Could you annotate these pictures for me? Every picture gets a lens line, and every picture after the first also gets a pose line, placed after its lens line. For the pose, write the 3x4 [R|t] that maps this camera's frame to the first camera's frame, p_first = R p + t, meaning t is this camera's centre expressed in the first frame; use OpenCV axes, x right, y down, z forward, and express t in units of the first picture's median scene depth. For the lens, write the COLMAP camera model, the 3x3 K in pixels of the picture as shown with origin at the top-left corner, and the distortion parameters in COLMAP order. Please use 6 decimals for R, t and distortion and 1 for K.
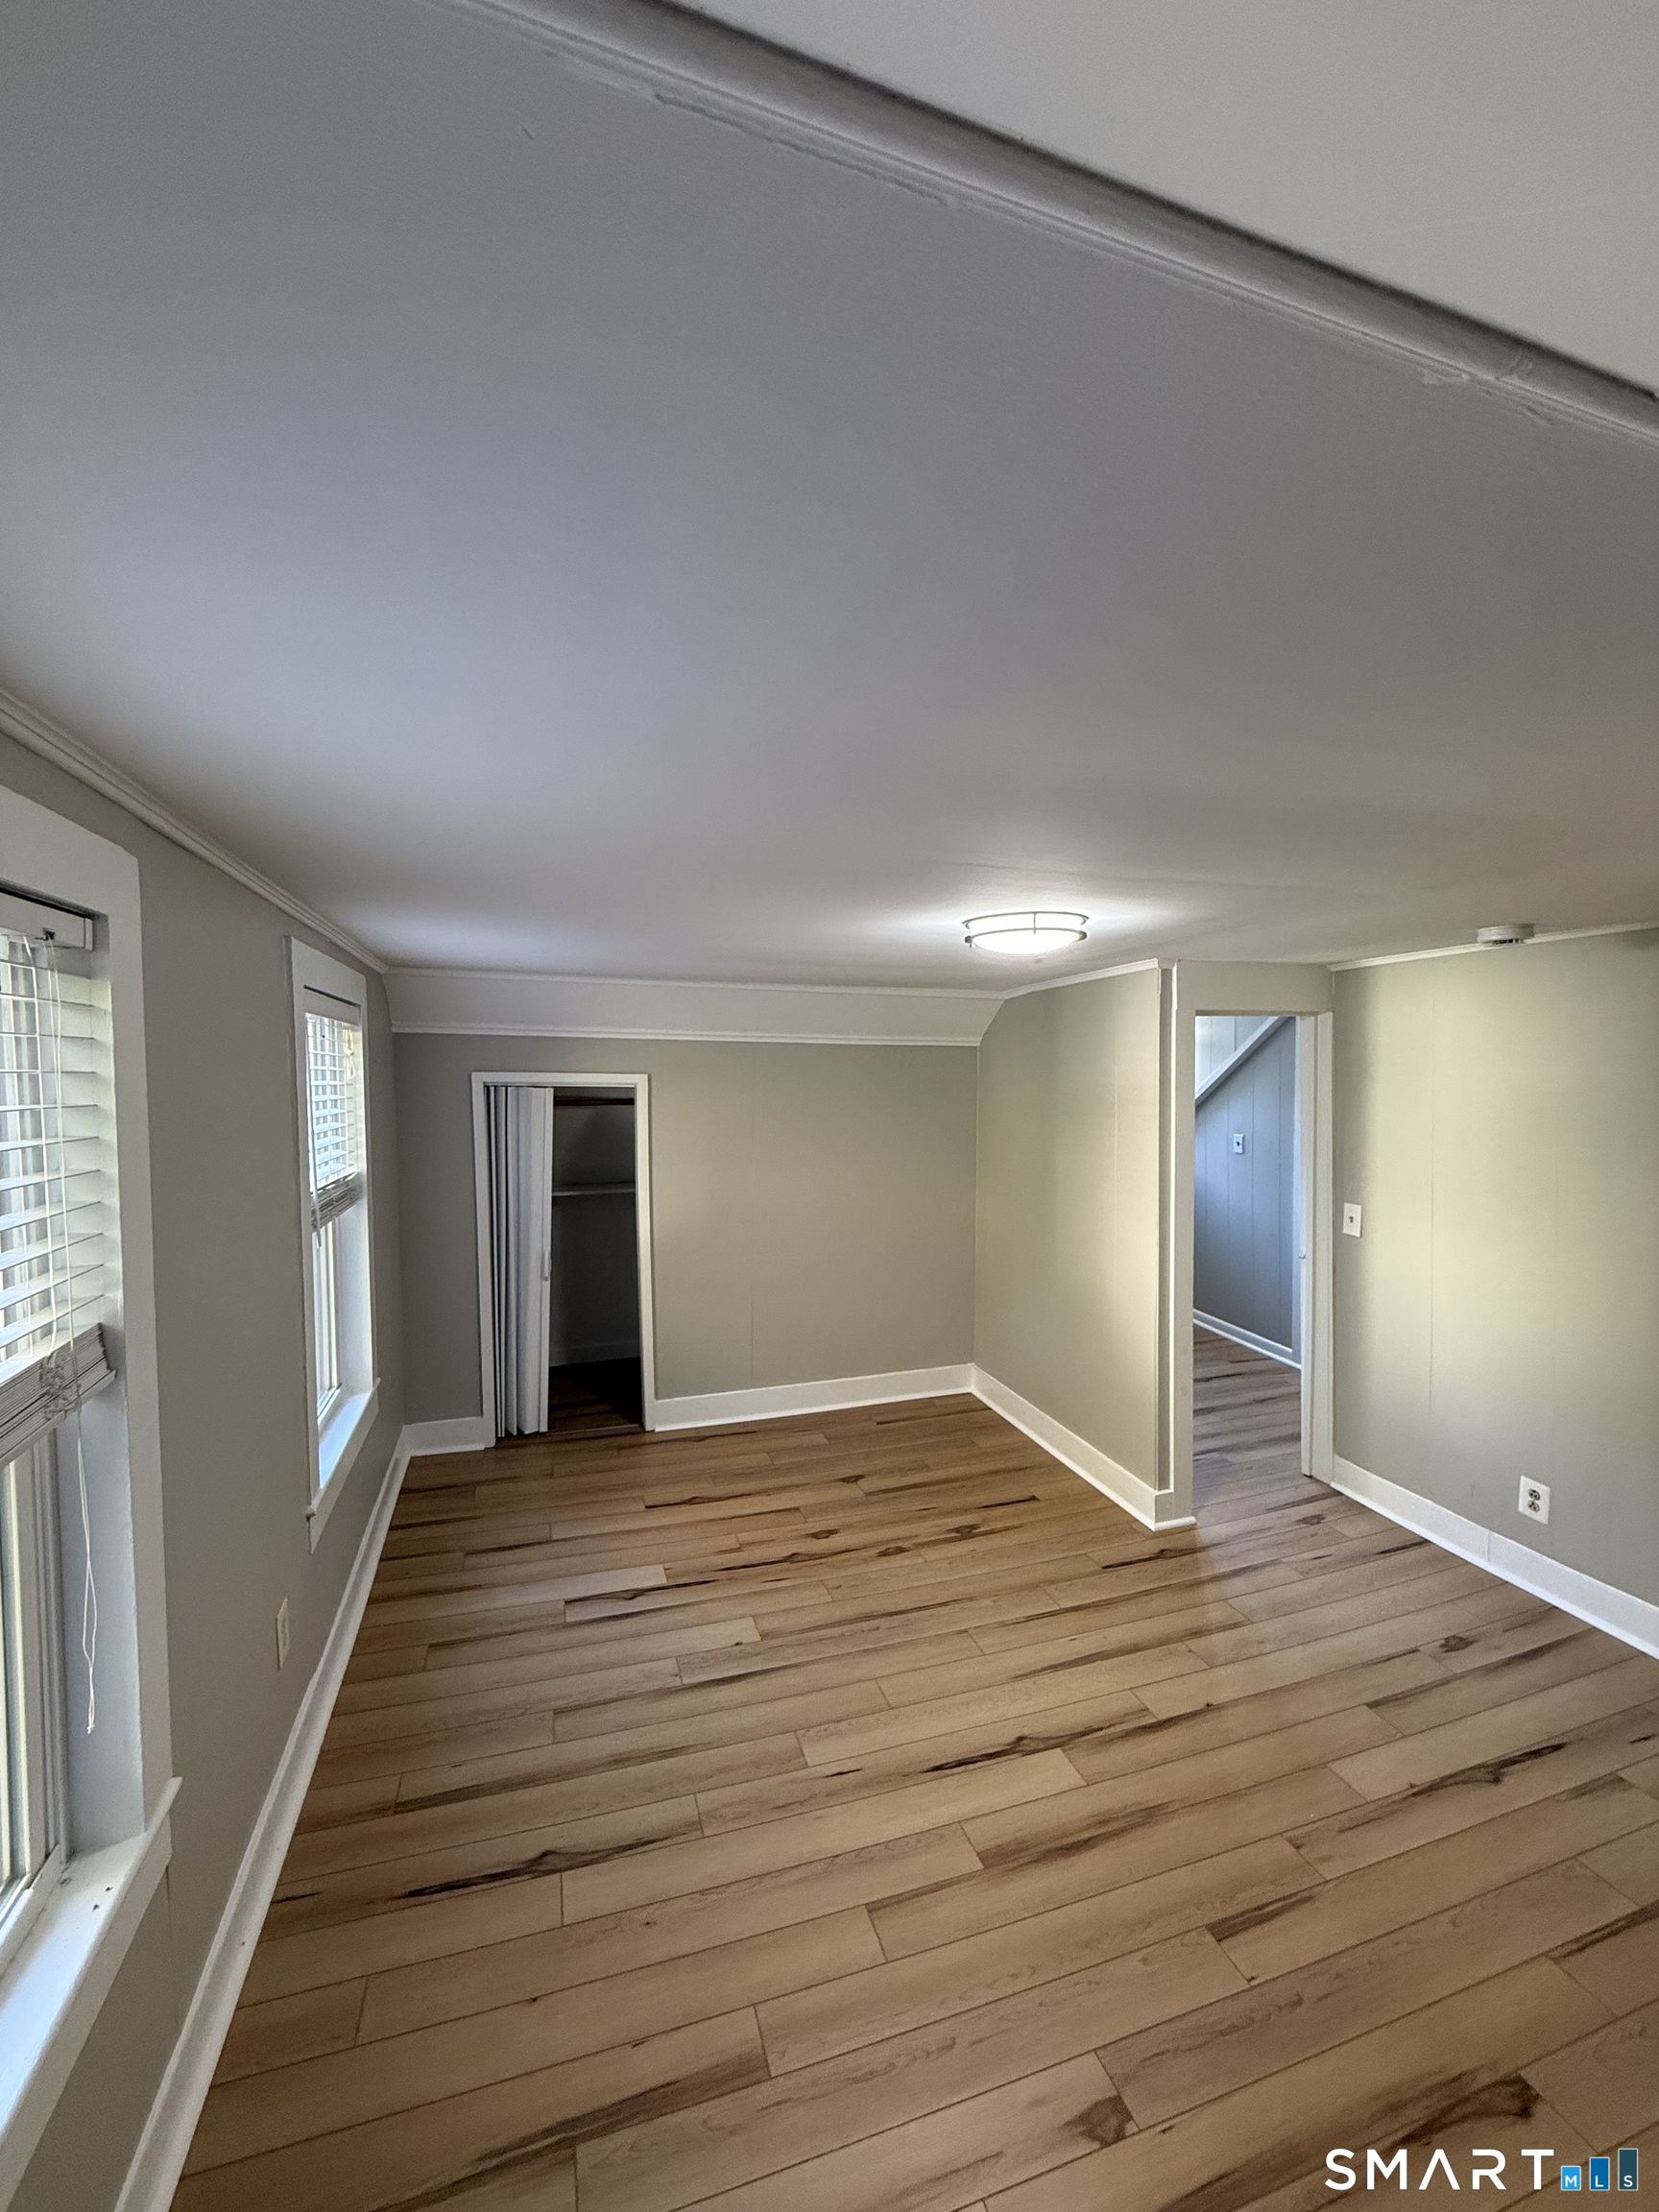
lens RADIAL K [[881.6, 0, 823.3], [0, 881.6, 1111.9], [0, 0, 1]] dist [0.002348, -0.000622]
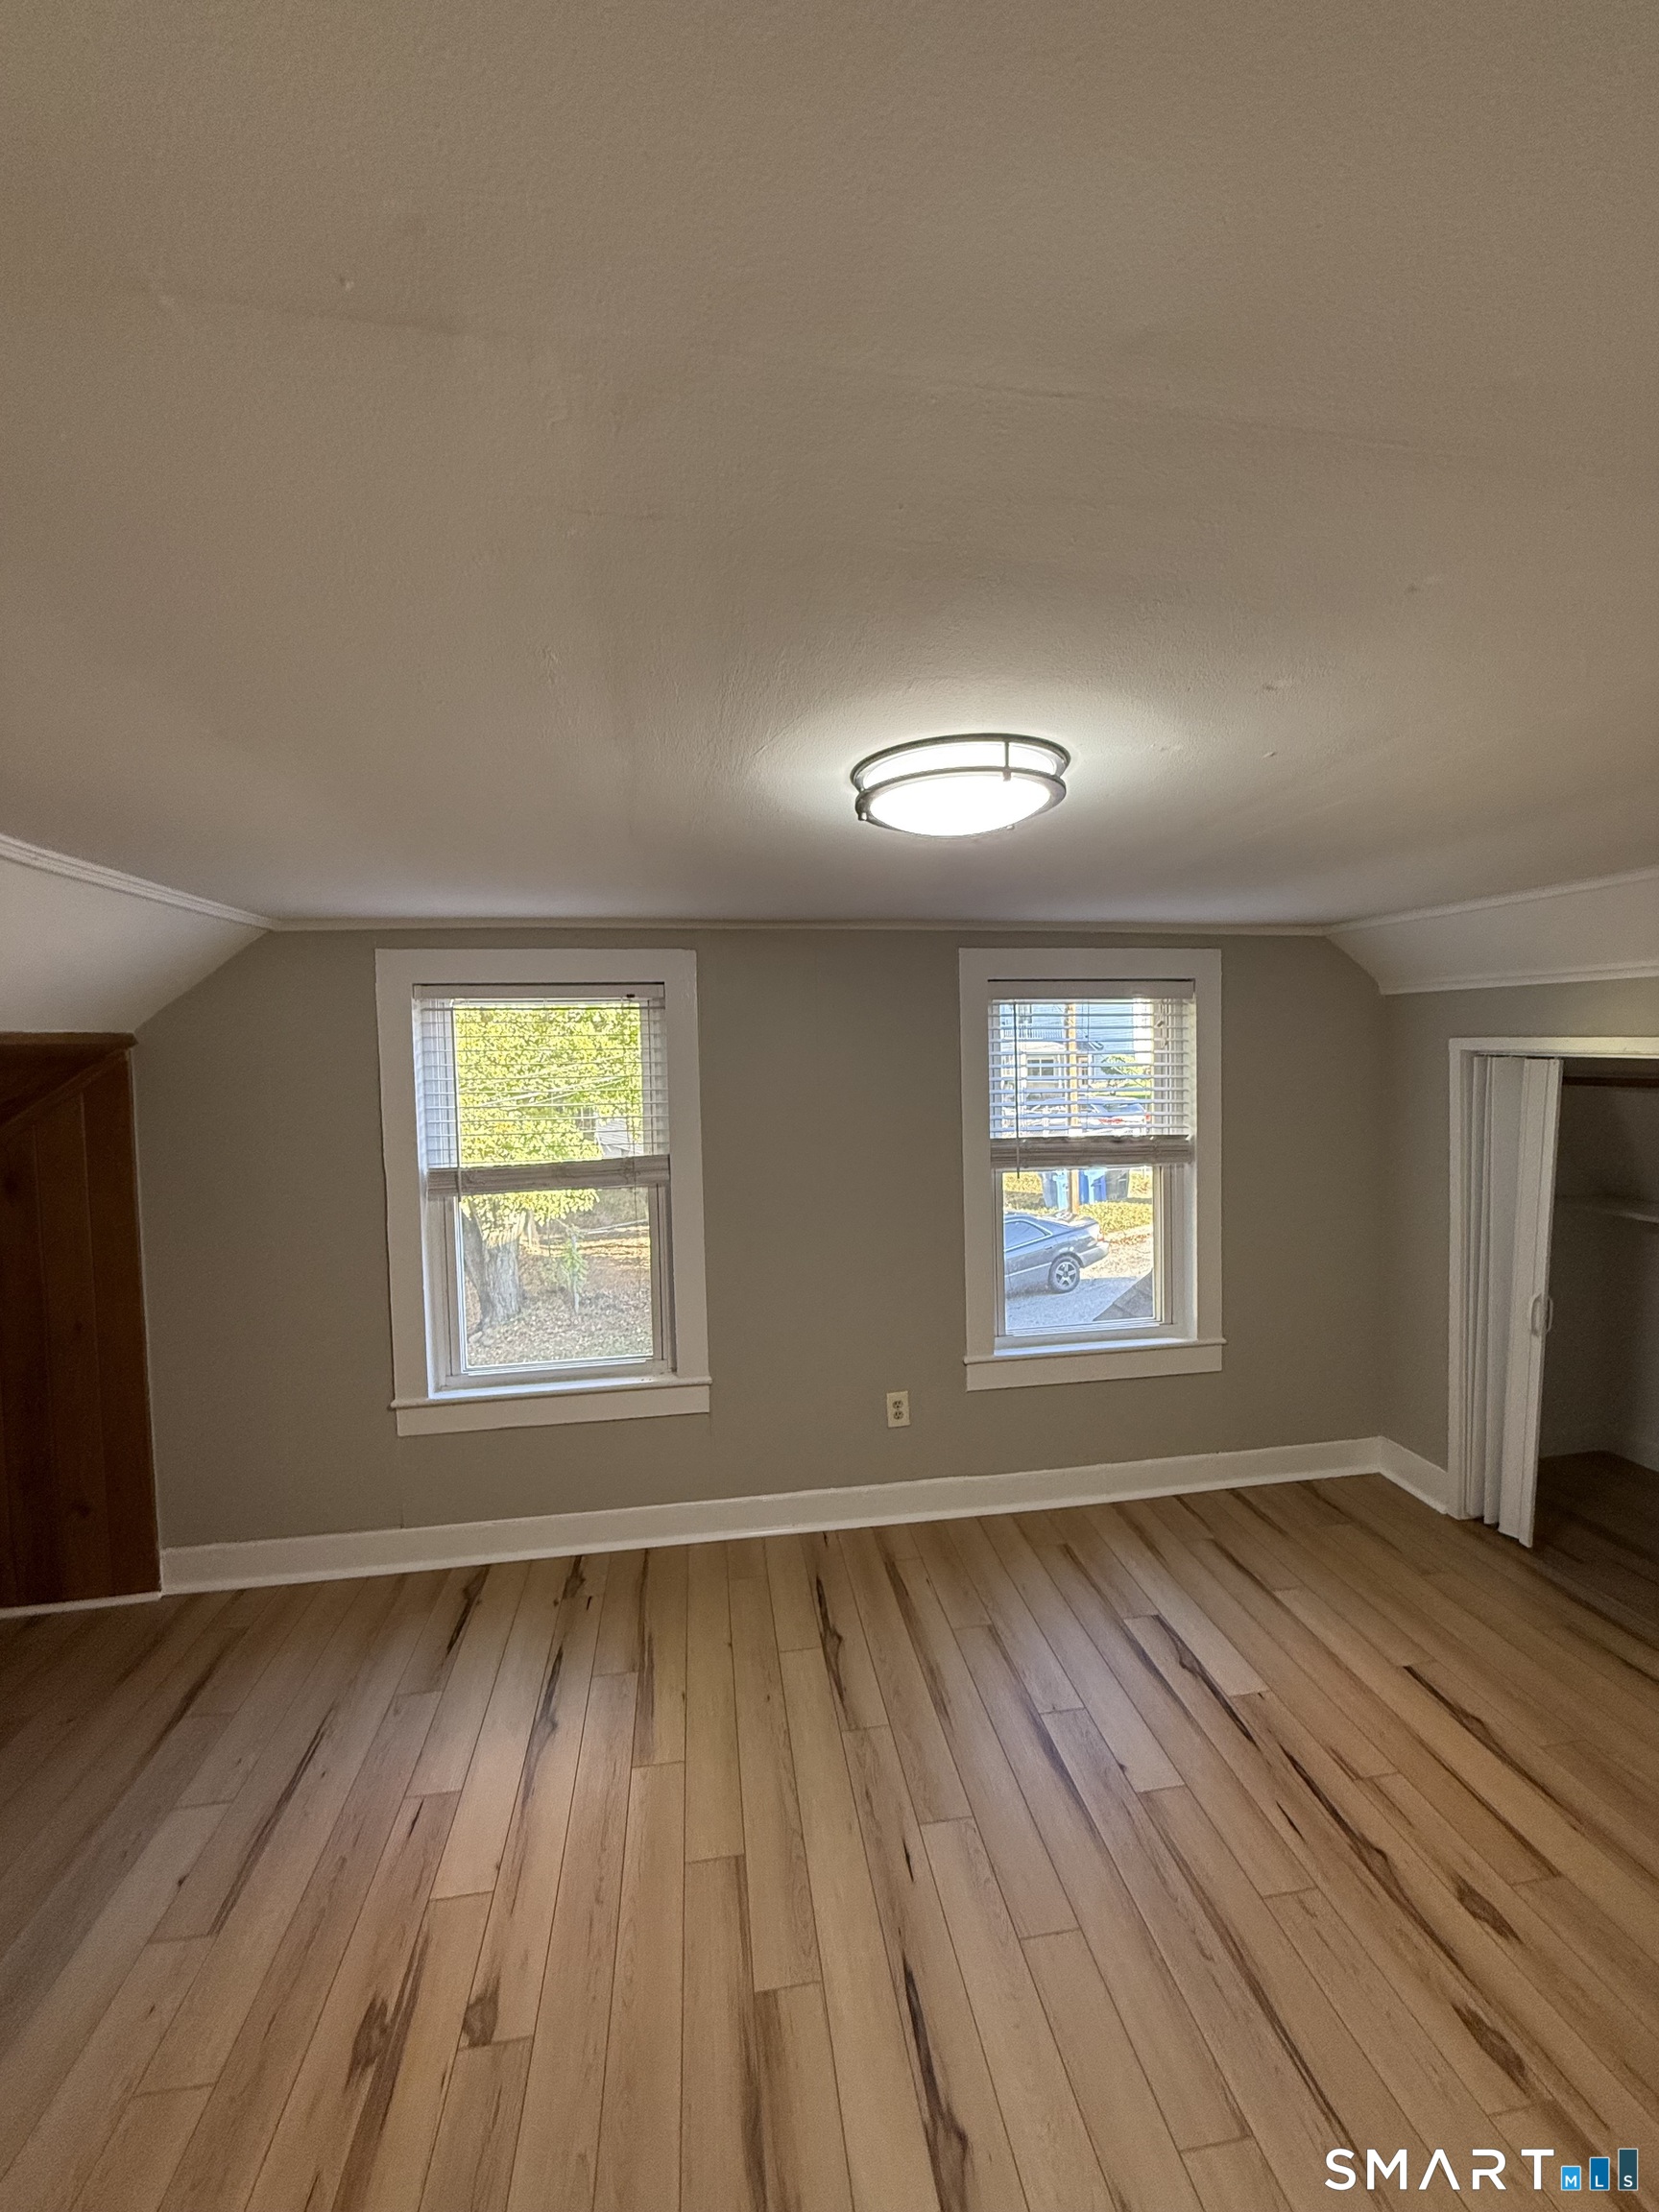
lens RADIAL K [[881.6, 0, 839.0], [0, 881.6, 1085.0], [0, 0, 1]] dist [0.002348, -0.000622]
pose [[-0.149442, 0.037292, -0.988067, 0.769435], [-0.030621, 0.998635, 0.042322, -0.033297], [0.988296, 0.036580, -0.148097, 0.933182]]
